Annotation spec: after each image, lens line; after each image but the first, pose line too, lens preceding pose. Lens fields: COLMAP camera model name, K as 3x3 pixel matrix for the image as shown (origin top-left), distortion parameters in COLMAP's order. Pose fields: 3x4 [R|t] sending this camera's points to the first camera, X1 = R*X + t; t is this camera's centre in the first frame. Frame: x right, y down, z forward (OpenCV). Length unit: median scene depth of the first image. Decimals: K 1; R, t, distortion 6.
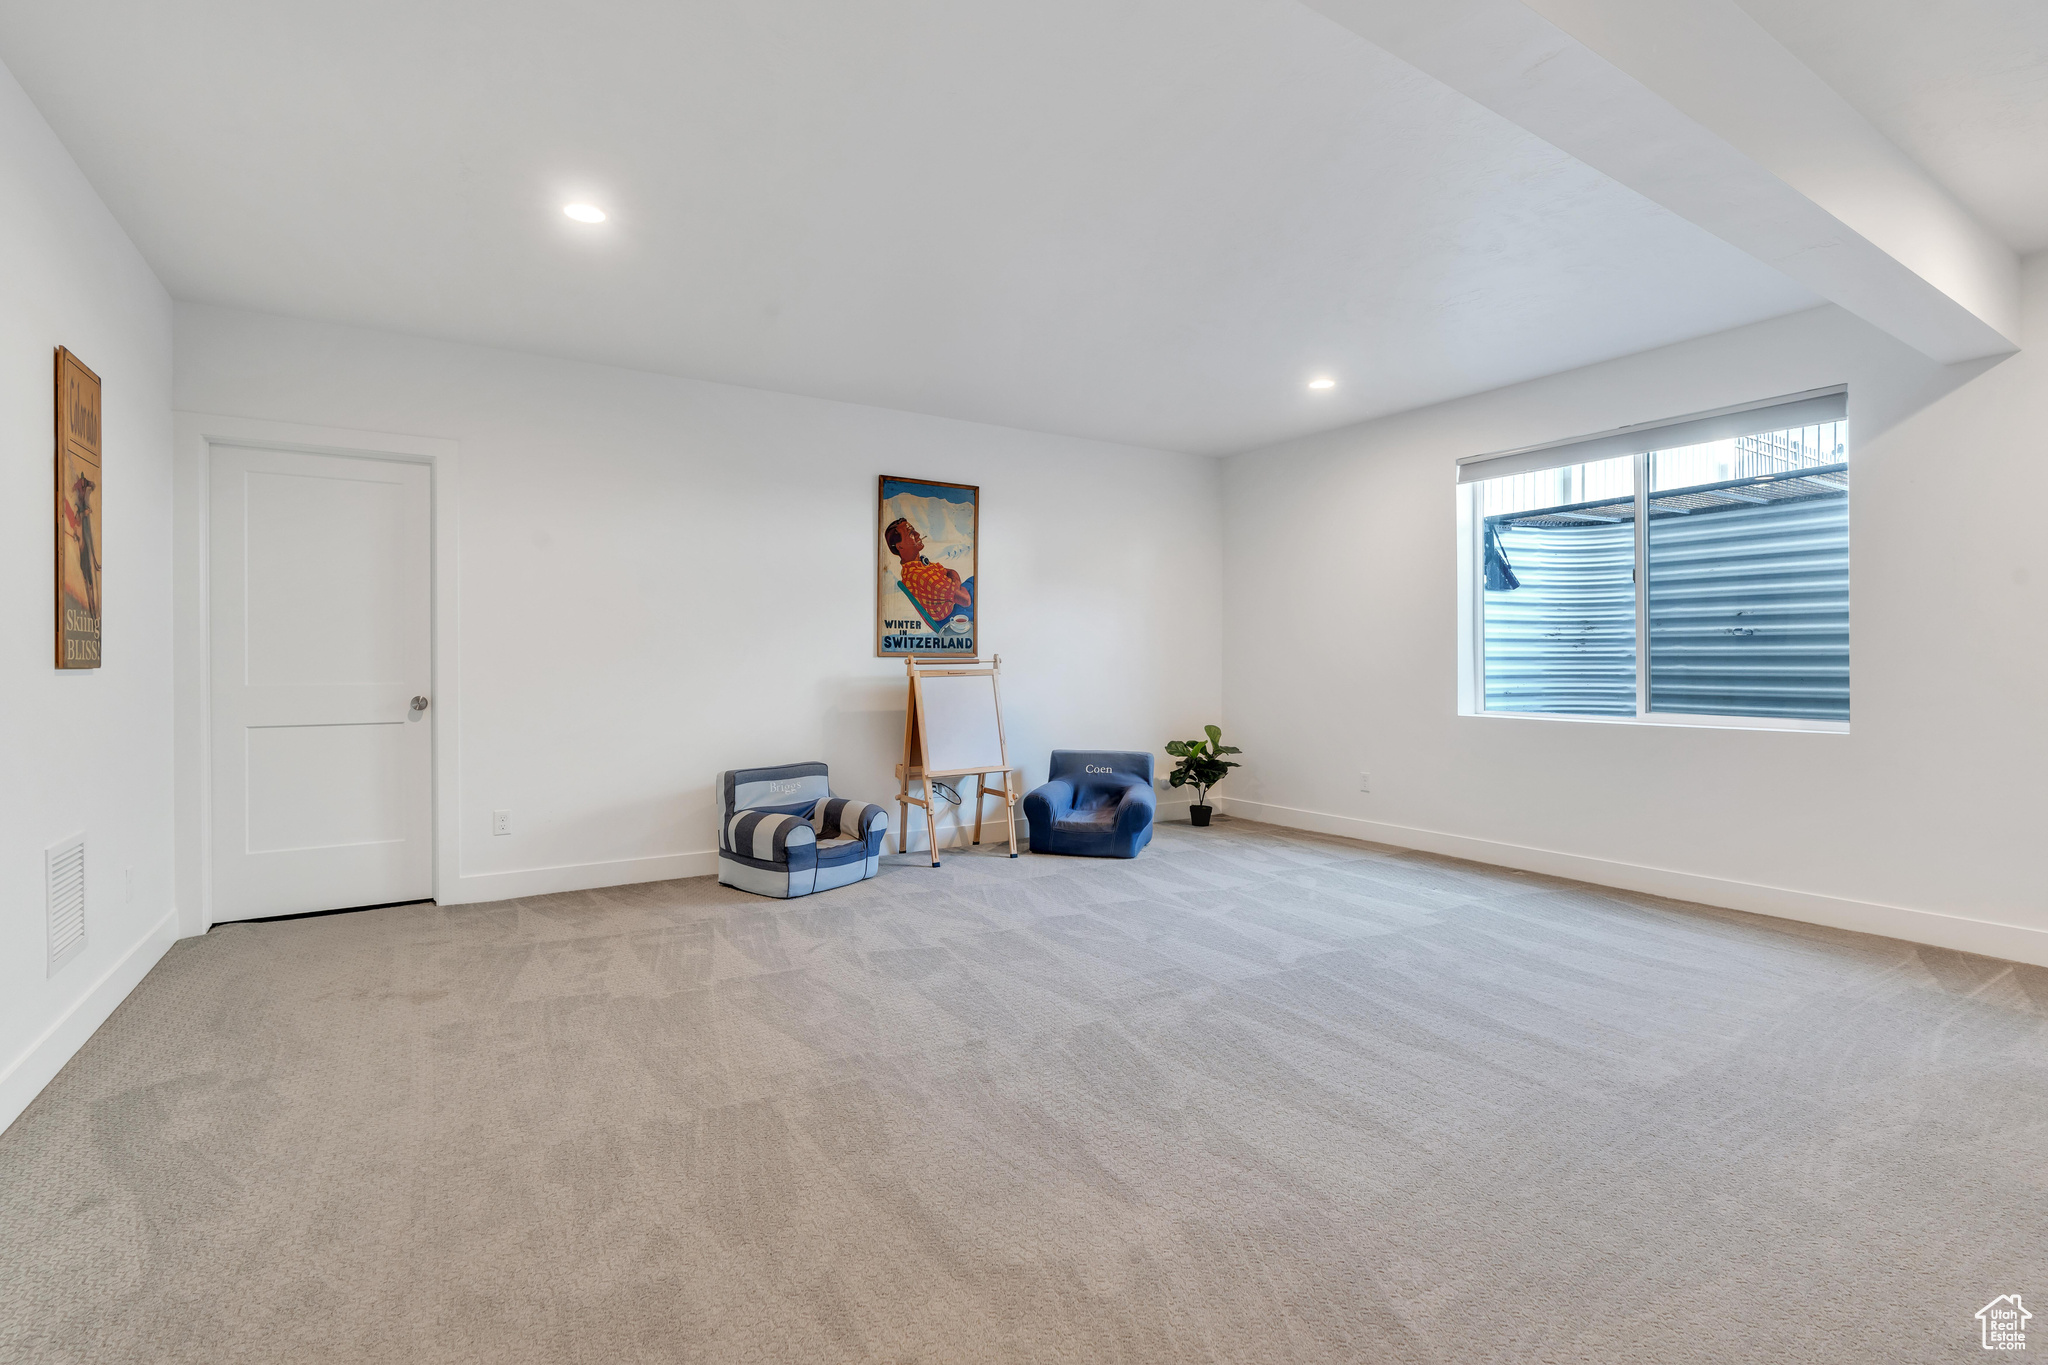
lens RADIAL K [[921.0, 0, 1028.2], [0, 921.0, 672.1], [0, 0, 1]] dist [-0.007870, 0.001132]
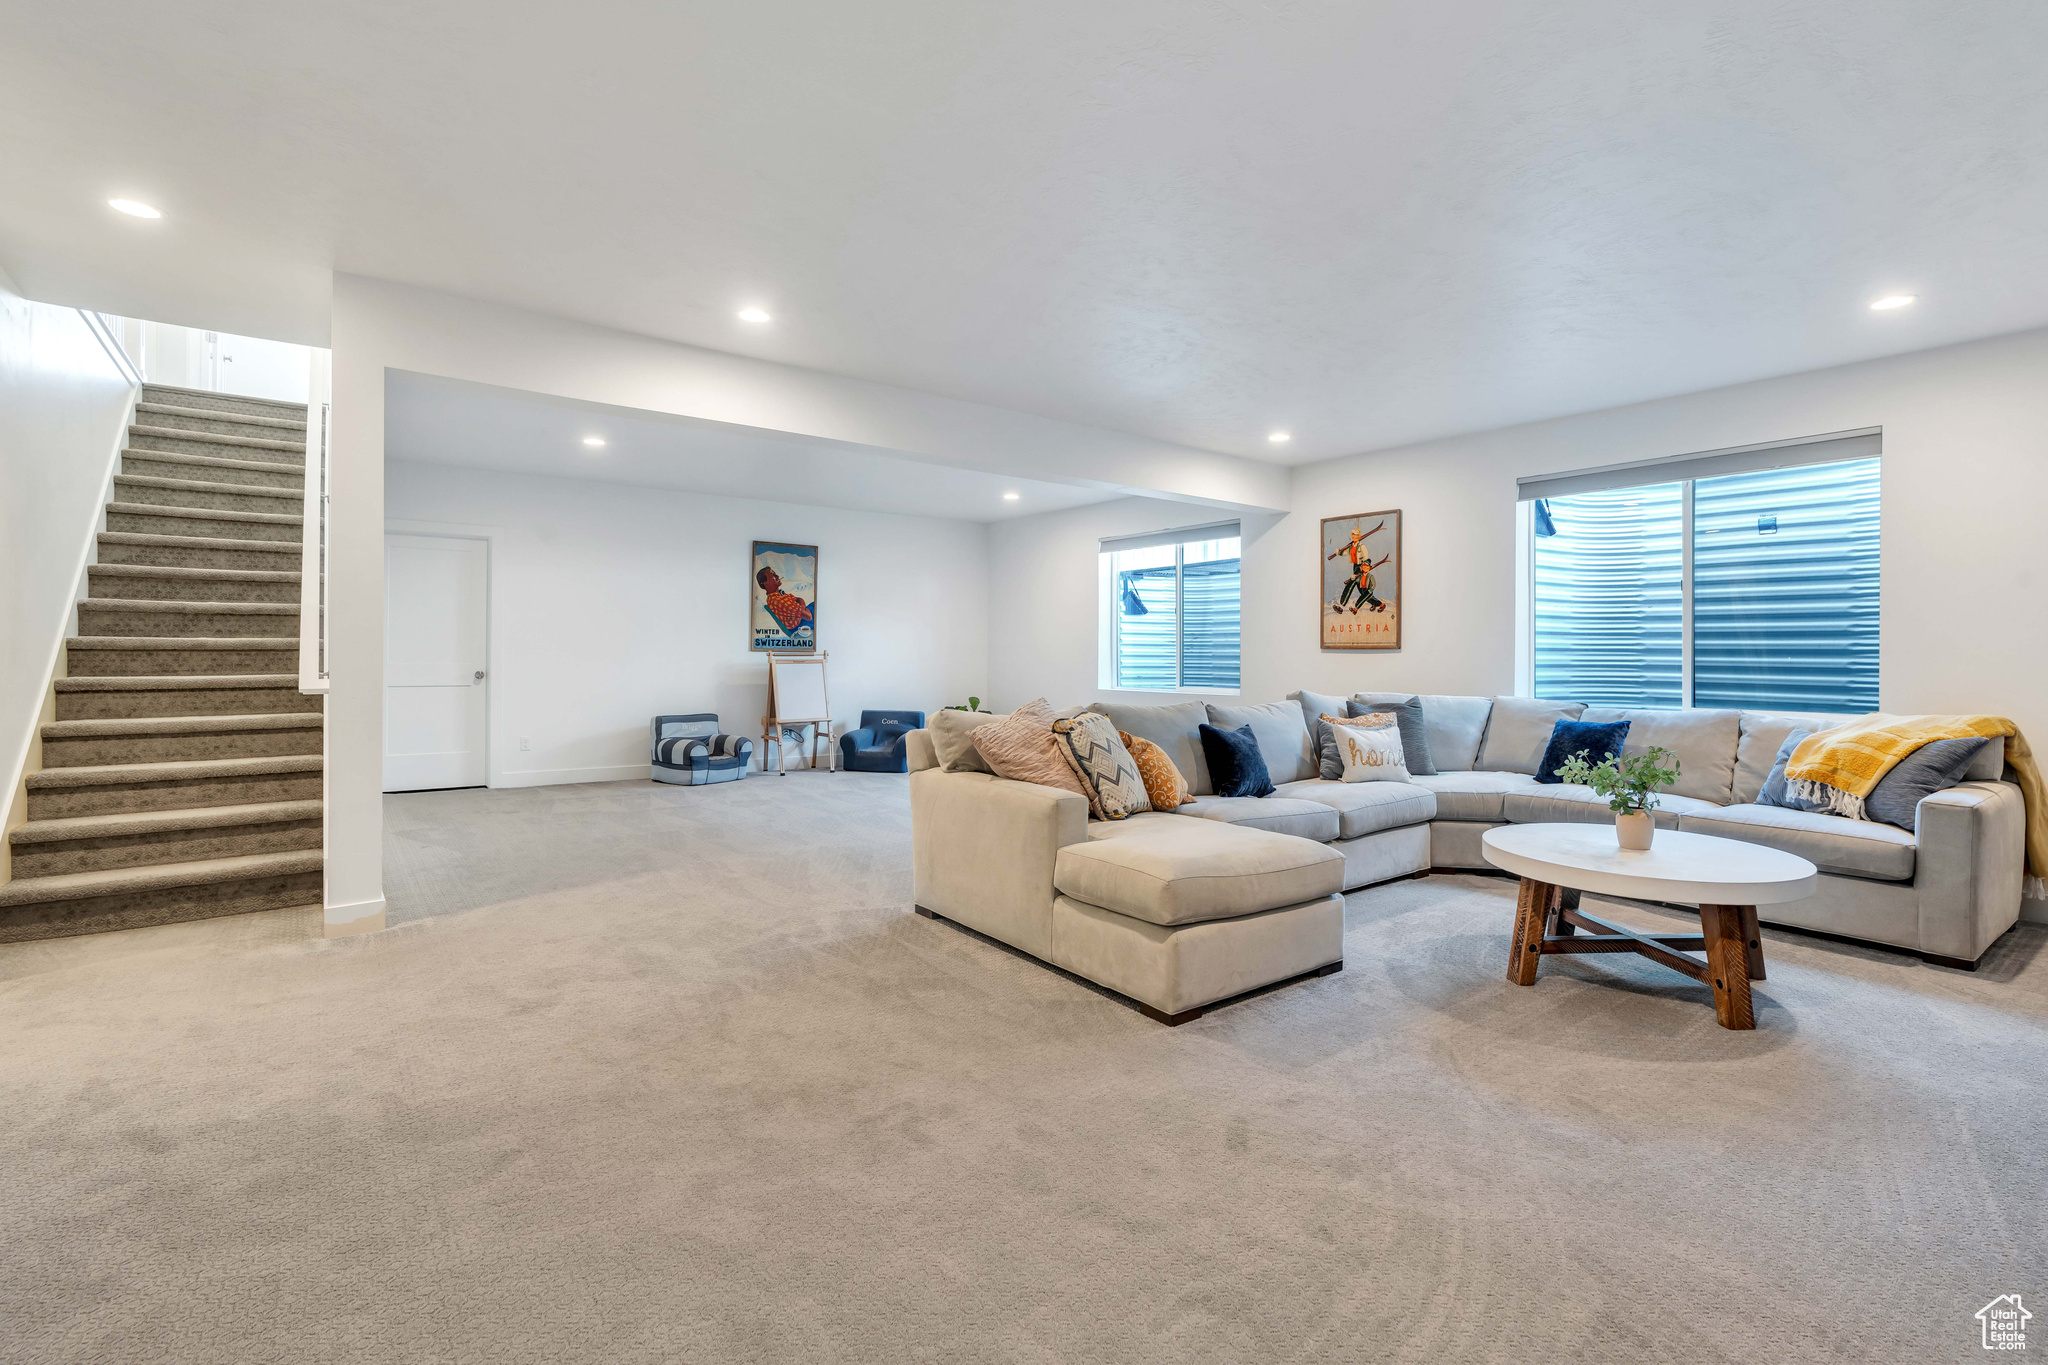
lens RADIAL K [[921.0, 0, 1034.4], [0, 921.0, 662.8], [0, 0, 1]] dist [-0.007870, 0.001132]
pose [[0.996570, 0.008726, 0.082296, 0.204052], [-0.008454, 0.999958, -0.003648, 0.005778], [-0.082325, 0.002940, 0.996601, -0.673724]]
